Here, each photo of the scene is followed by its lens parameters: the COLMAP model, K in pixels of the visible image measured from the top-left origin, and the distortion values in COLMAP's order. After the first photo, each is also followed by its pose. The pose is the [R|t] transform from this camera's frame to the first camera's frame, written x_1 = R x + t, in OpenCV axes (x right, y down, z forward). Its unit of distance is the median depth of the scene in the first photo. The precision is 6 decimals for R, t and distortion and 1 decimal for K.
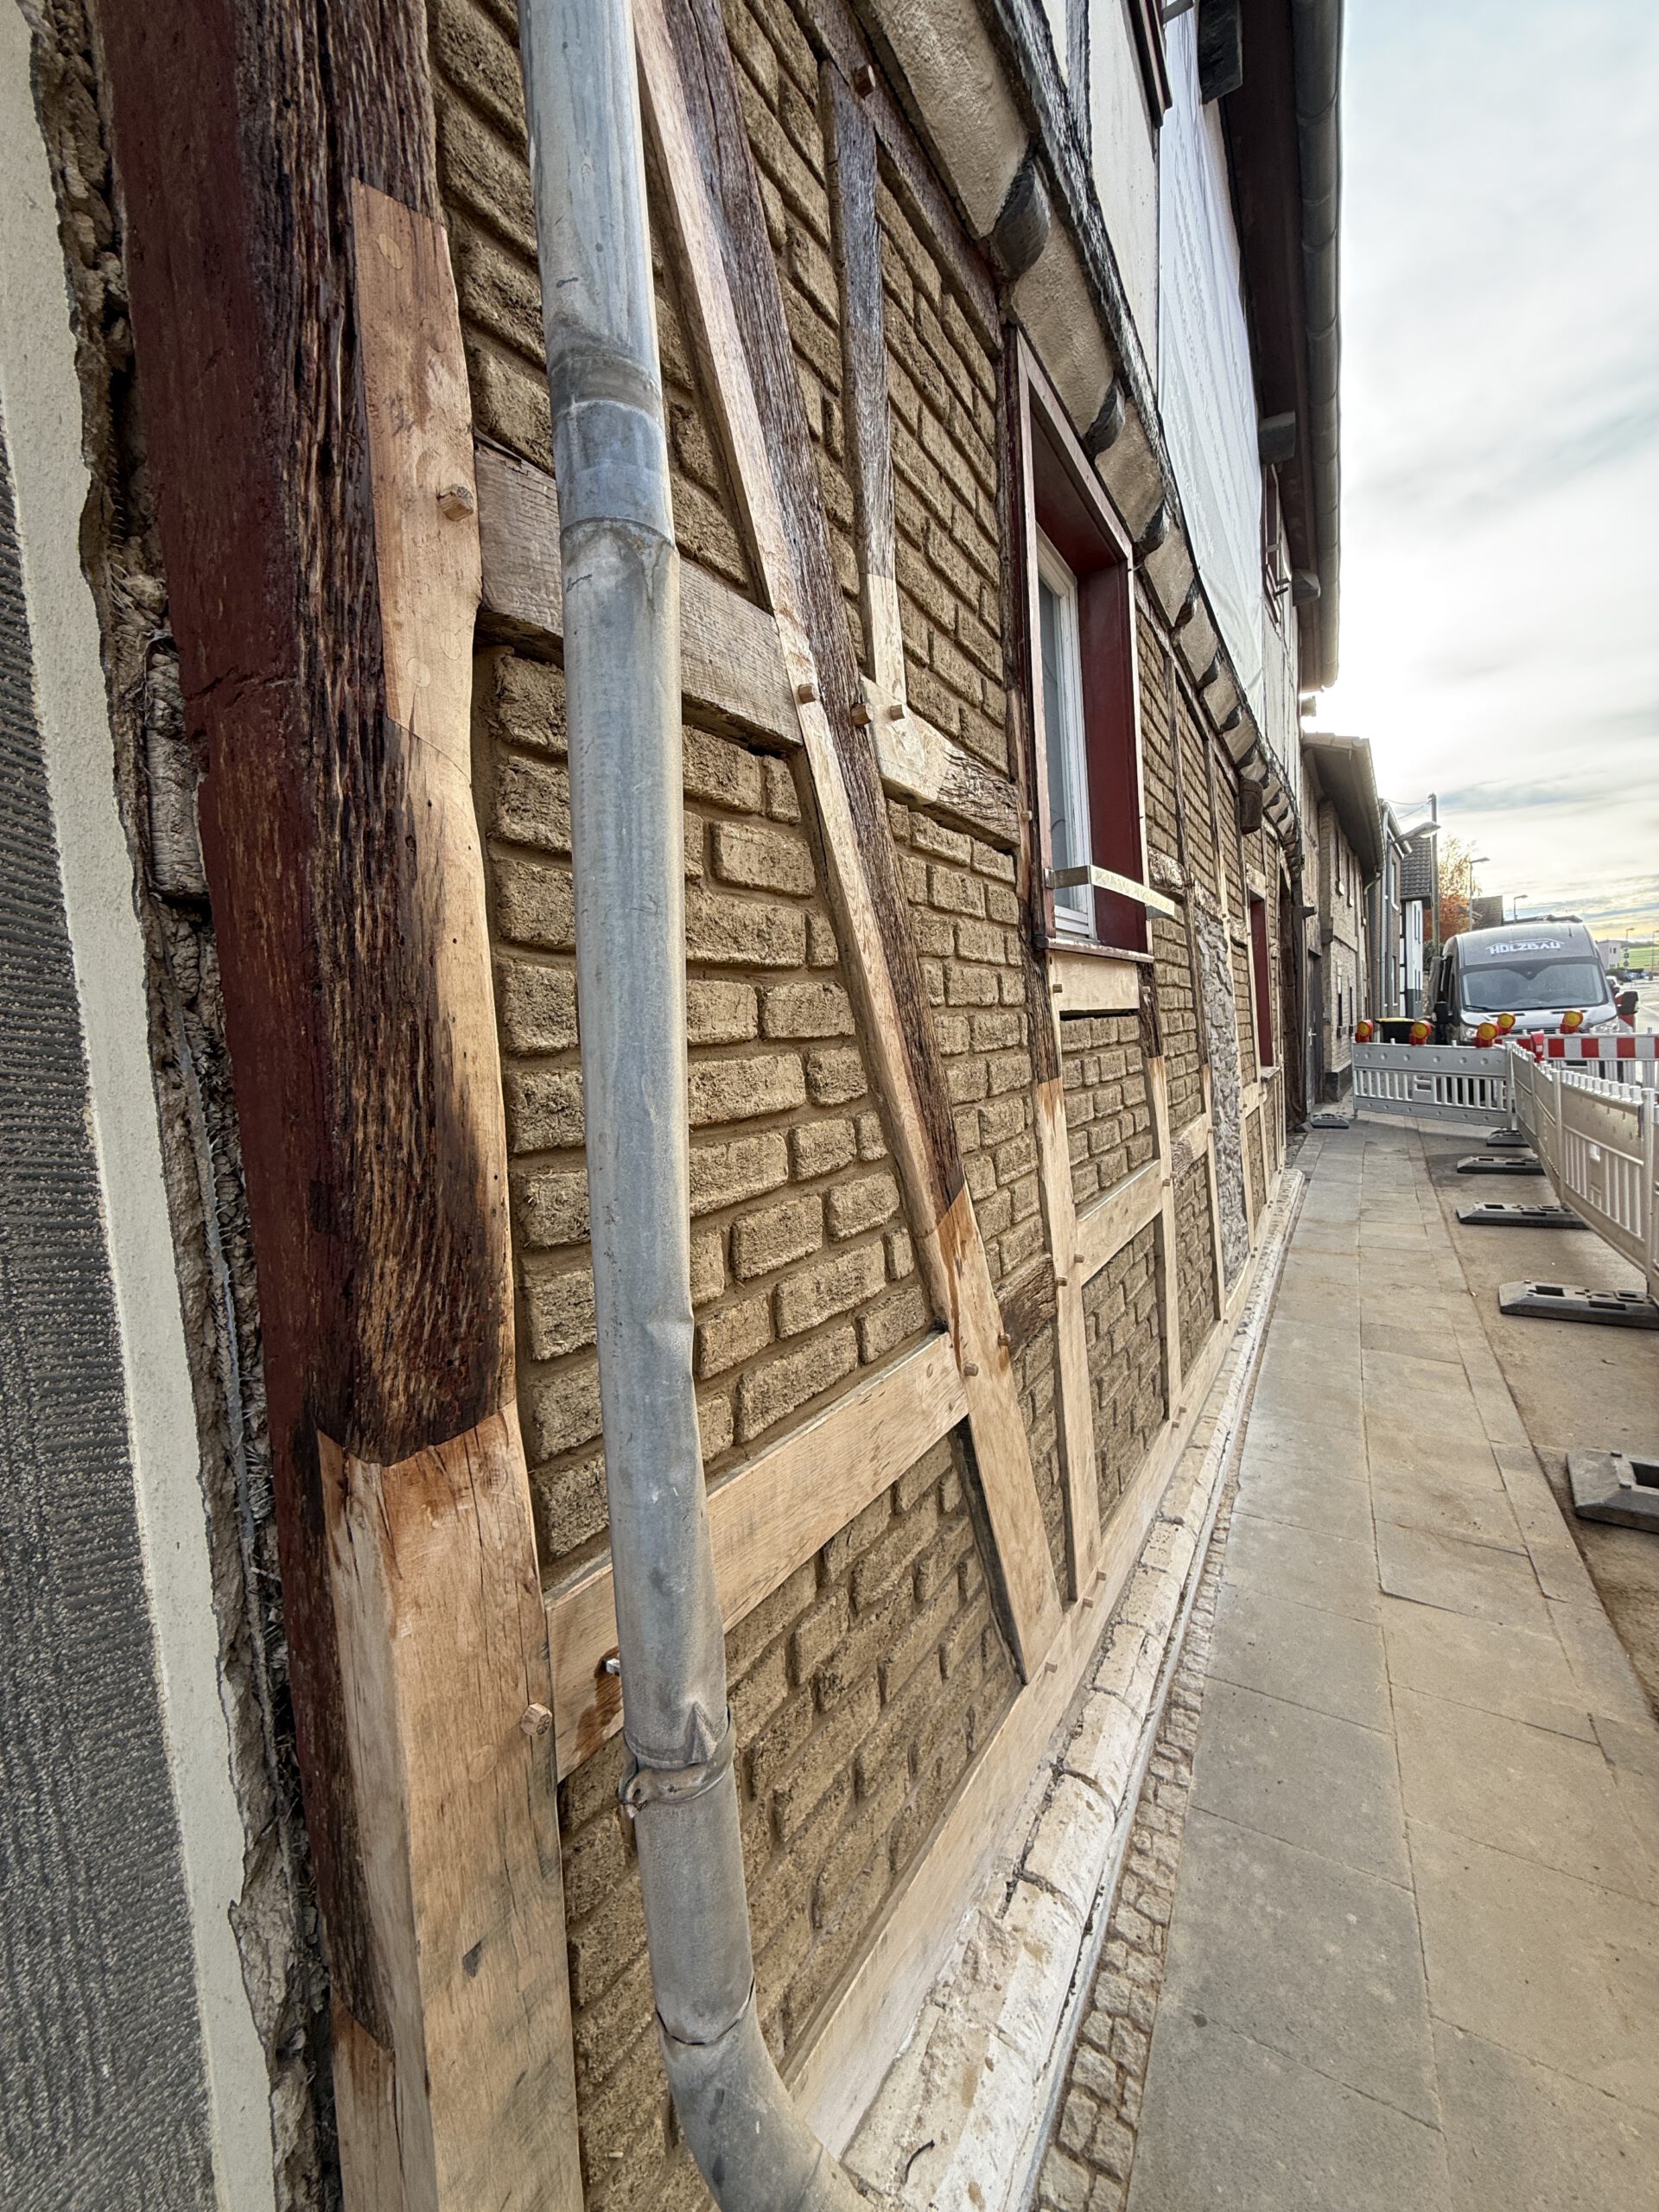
lens RADIAL K [[891.3, 0, 829.7], [0, 891.3, 1102.9], [0, 0, 1]] dist [-0.001253, -0.000520]
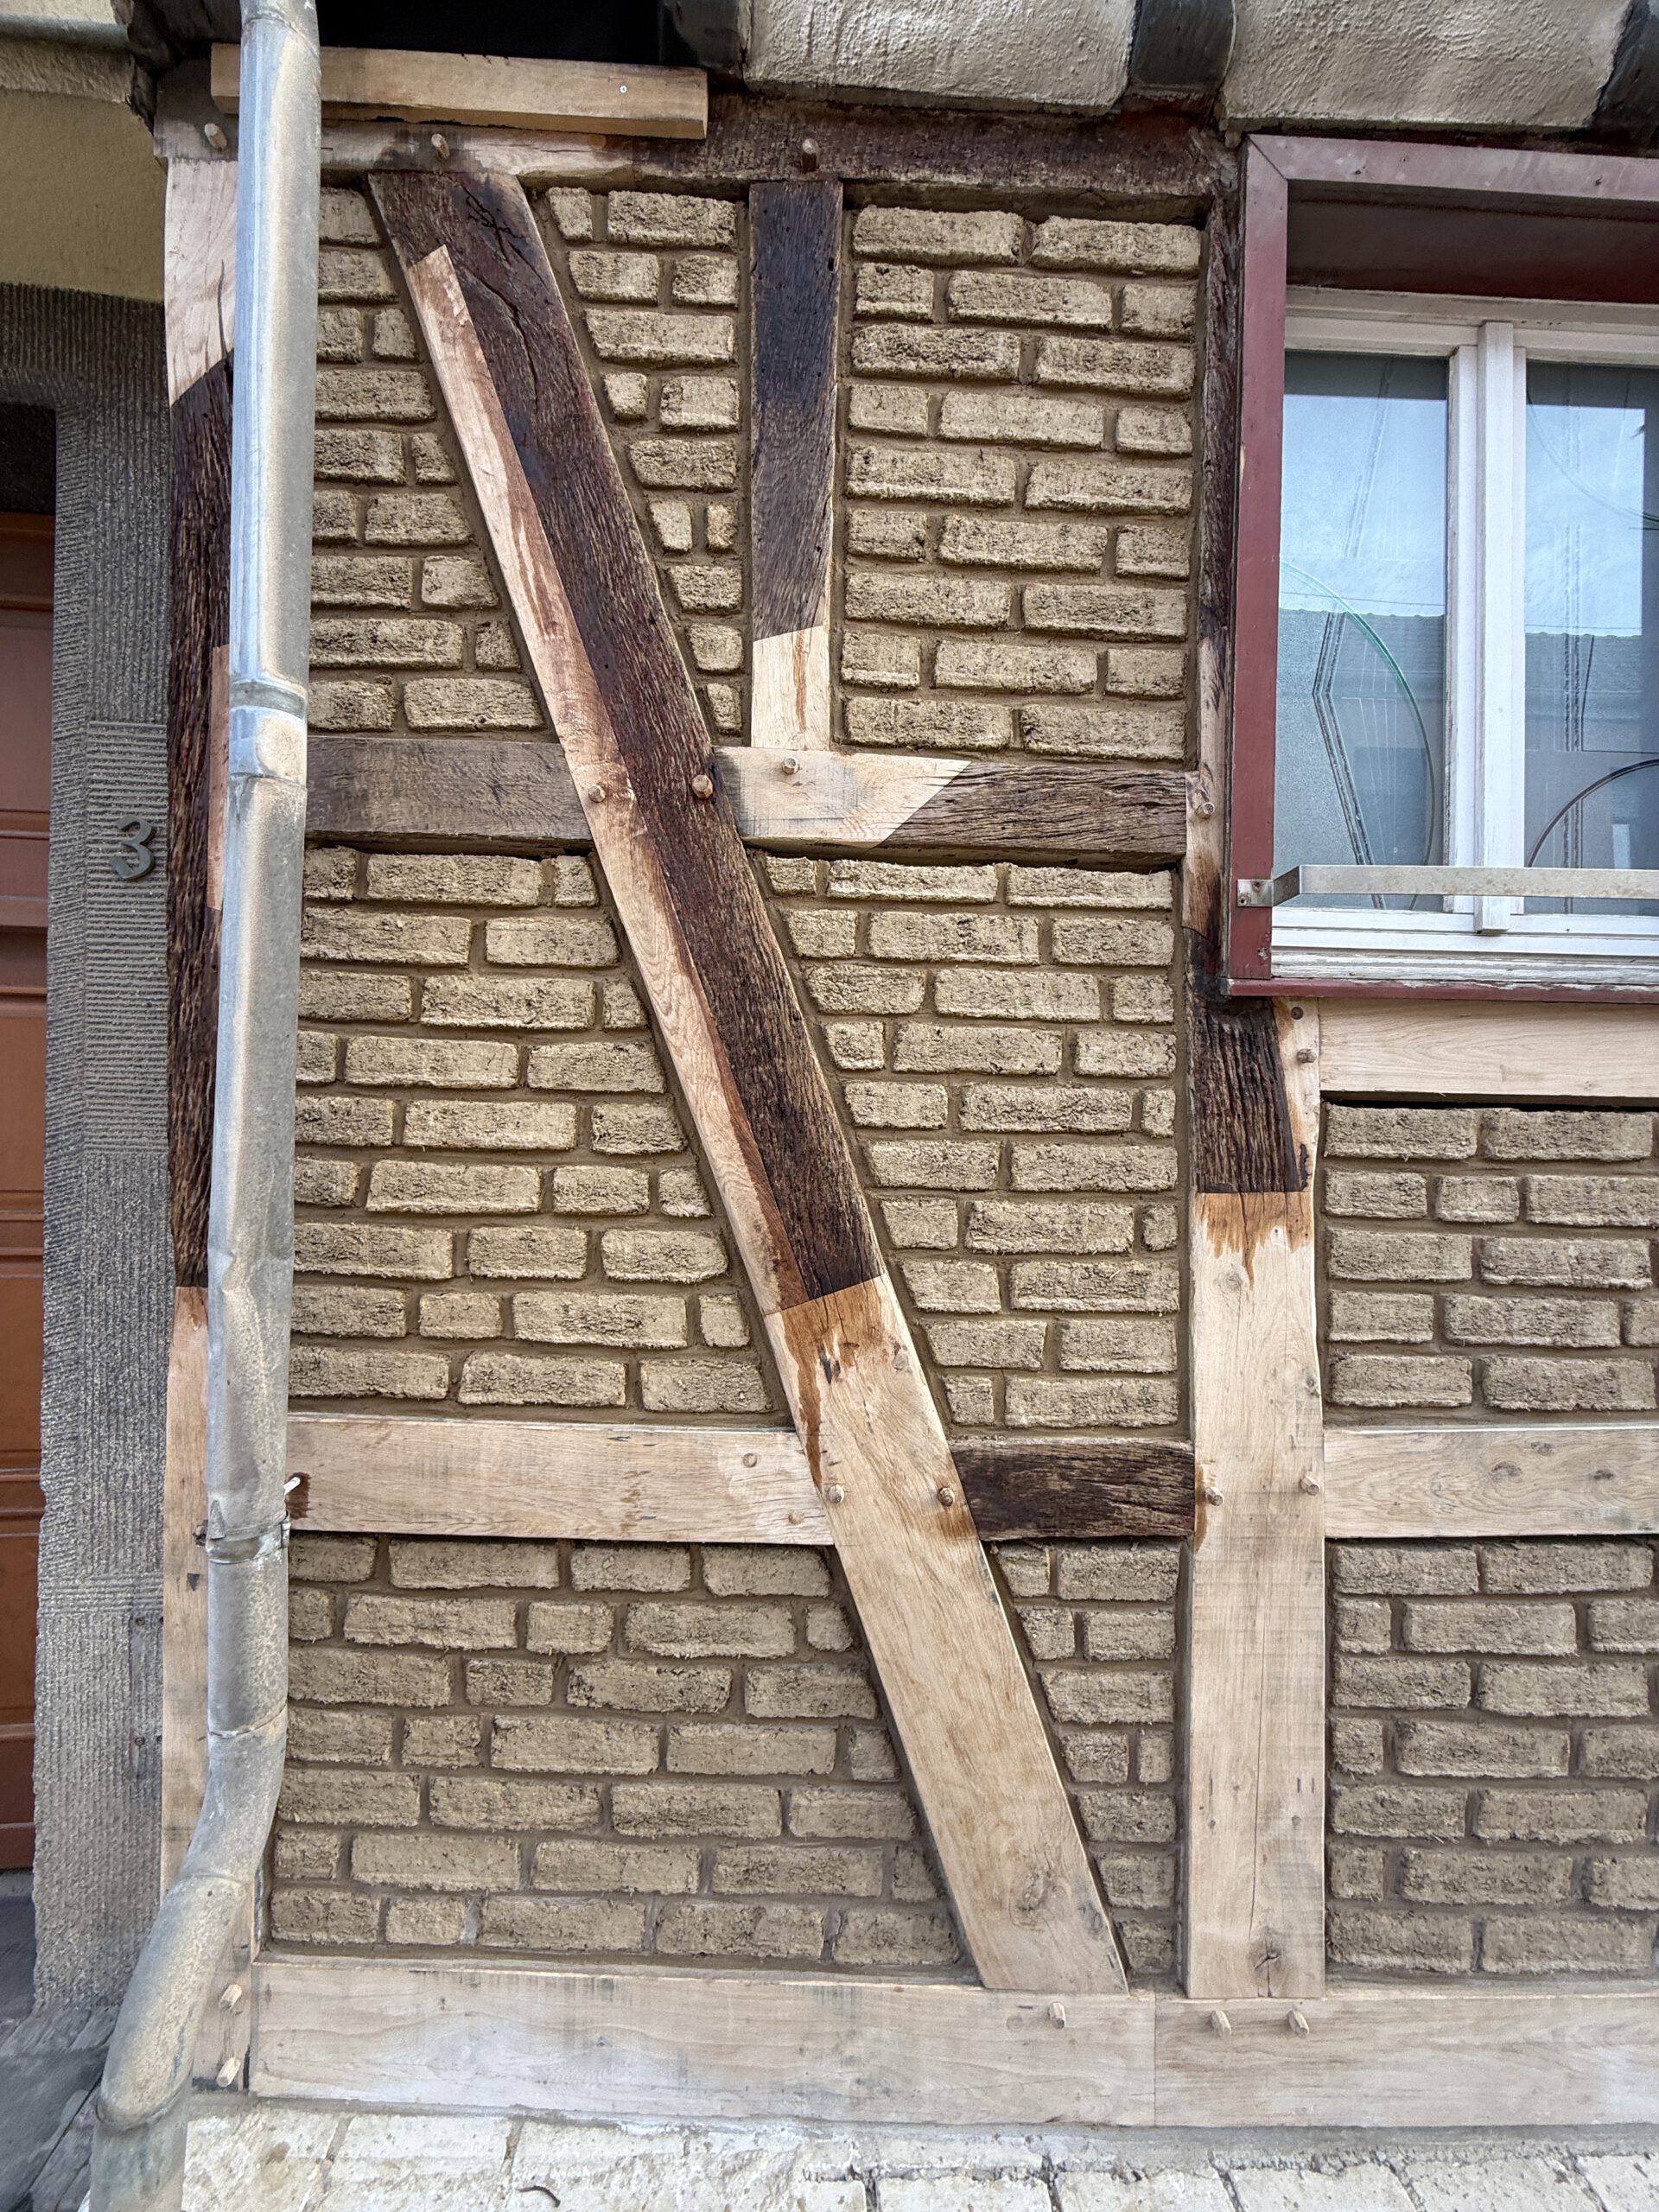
lens RADIAL K [[891.3, 0, 825.1], [0, 891.3, 1096.8], [0, 0, 1]] dist [-0.001253, -0.000520]
pose [[0.533051, 0.073362, -0.842897, 1.096059], [-0.118746, 0.992860, 0.011318, -0.114470], [0.837709, 0.094058, 0.537956, 0.641364]]
